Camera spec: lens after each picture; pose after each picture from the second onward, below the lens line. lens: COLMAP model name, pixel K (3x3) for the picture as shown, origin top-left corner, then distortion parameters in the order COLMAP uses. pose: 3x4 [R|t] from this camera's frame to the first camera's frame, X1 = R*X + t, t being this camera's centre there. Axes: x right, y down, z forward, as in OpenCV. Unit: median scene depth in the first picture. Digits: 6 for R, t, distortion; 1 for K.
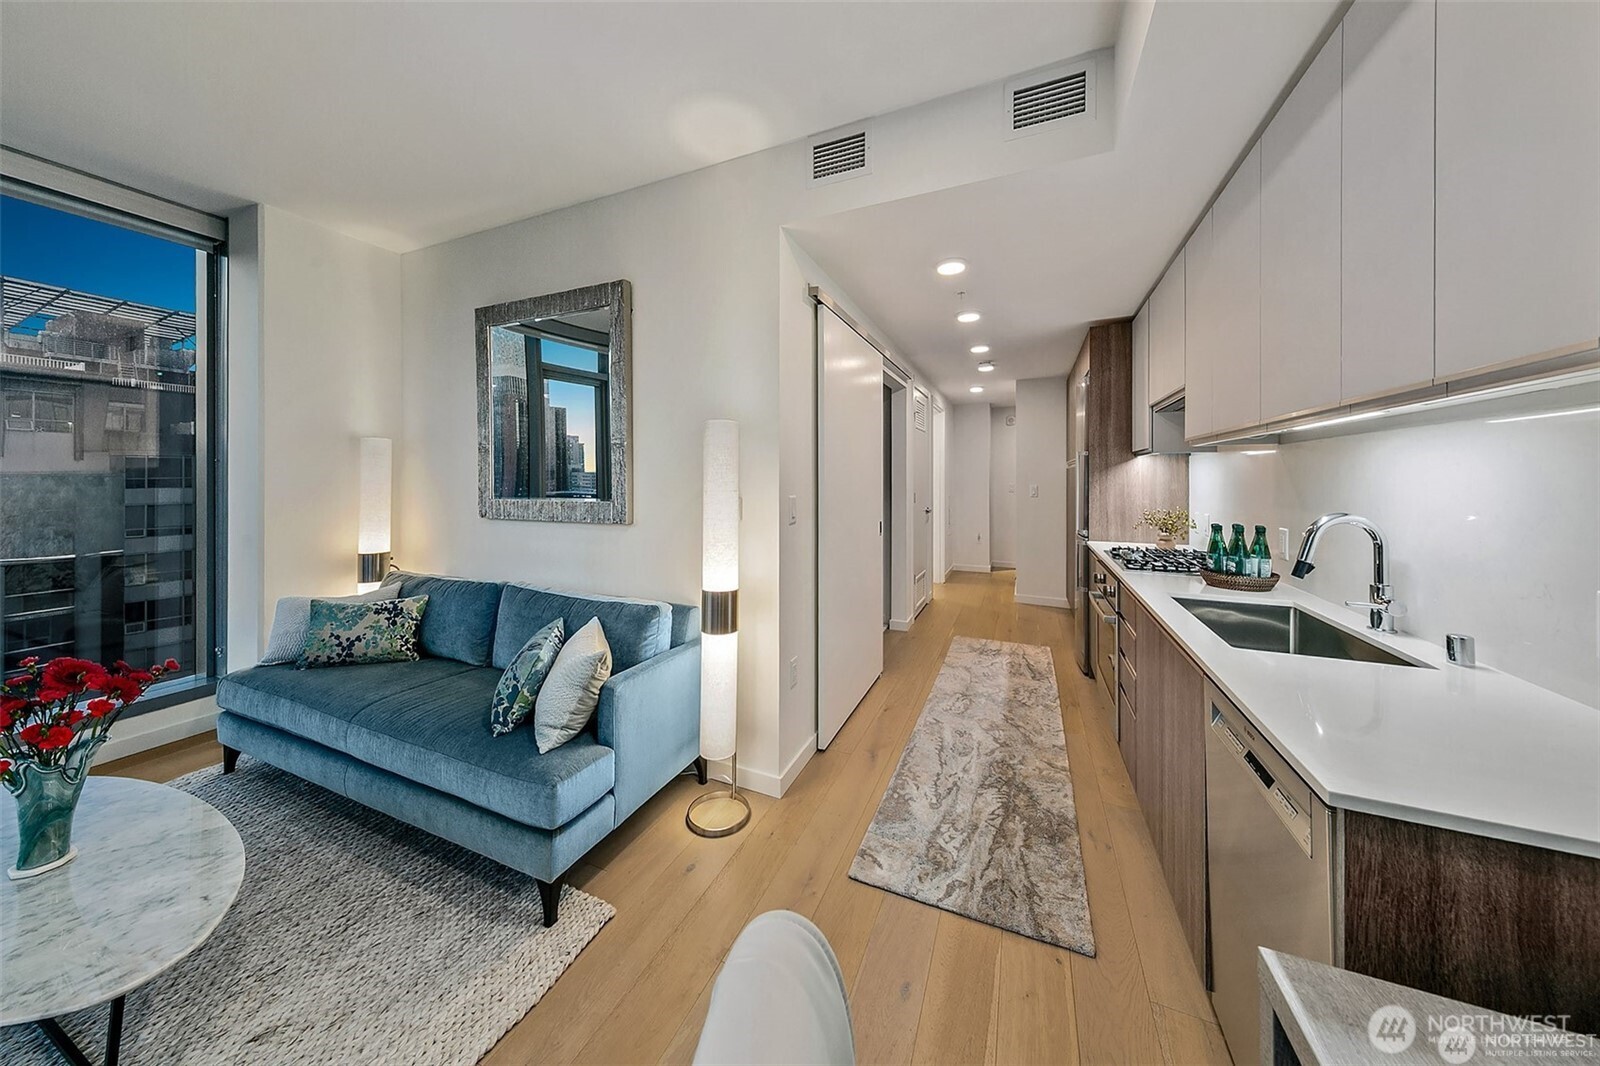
lens RADIAL K [[520.1, 0, 773.9], [0, 520.1, 488.9], [0, 0, 1]] dist [-0.000753, -0.000082]
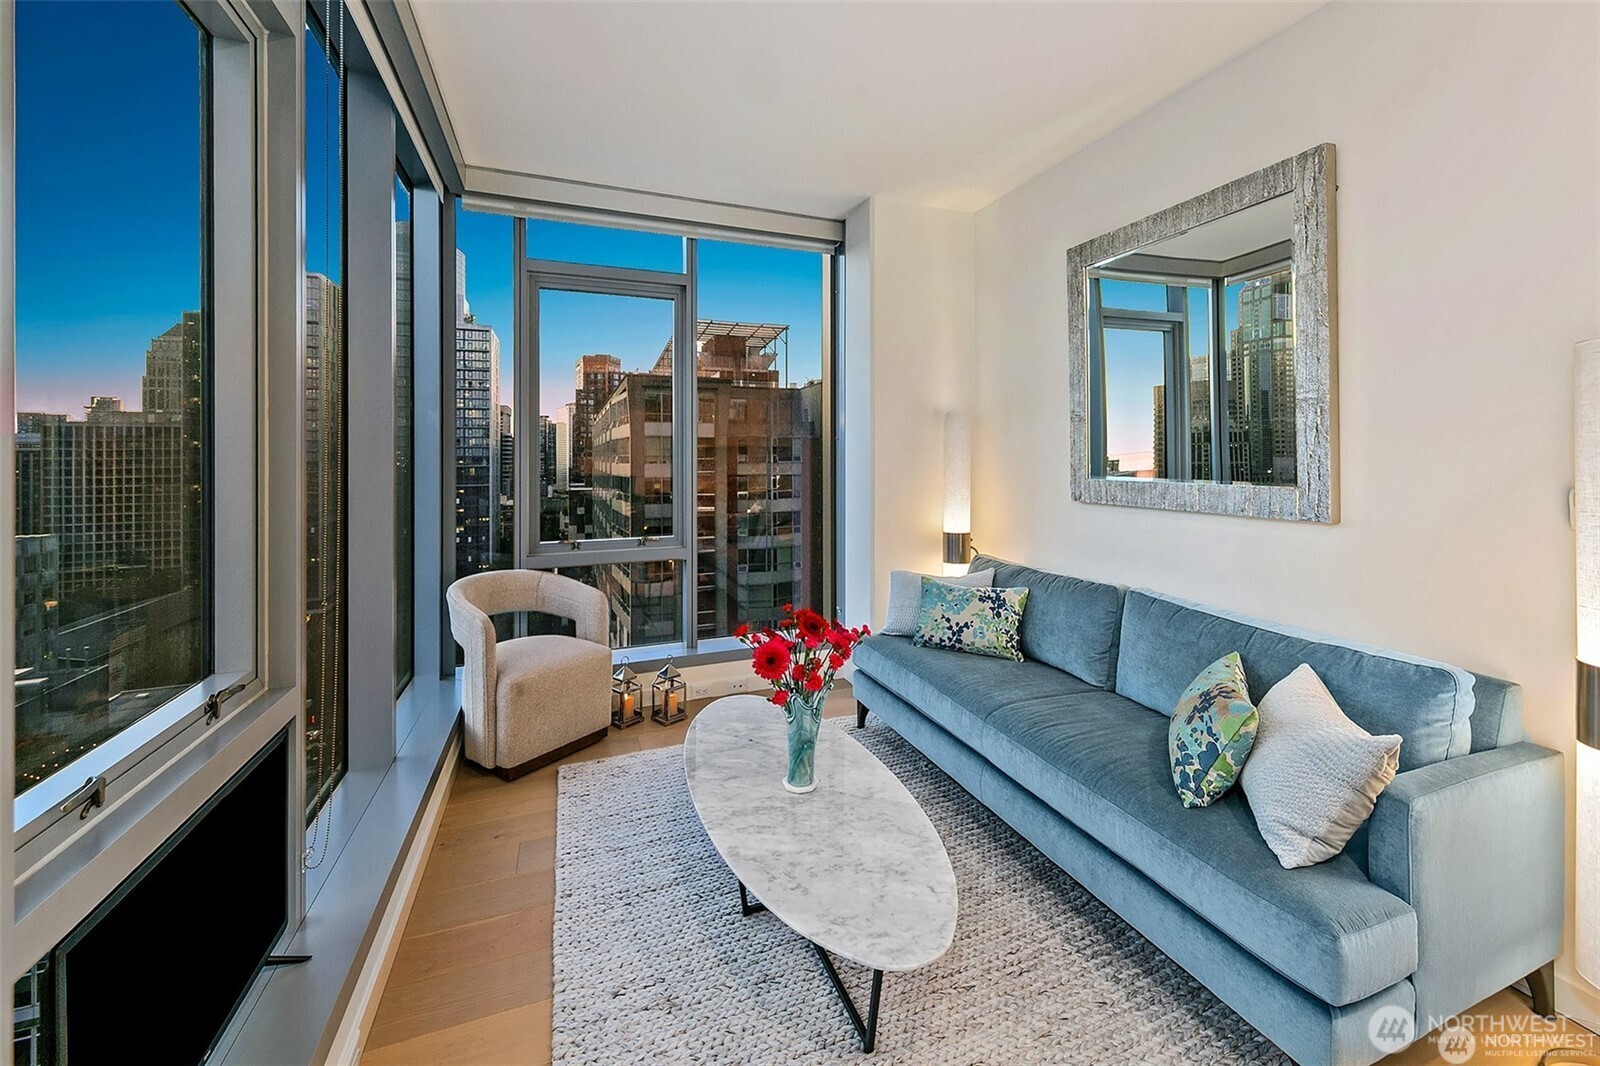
lens RADIAL K [[610.1, 0, 809.7], [0, 610.1, 471.0], [0, 0, 1]] dist [0.001318, 0.000164]
pose [[0.720236, 0.014520, -0.693578, -0.254283], [-0.009325, 0.999893, 0.011250, 0.000827], [0.693667, -0.001635, 0.720294, 0.014586]]
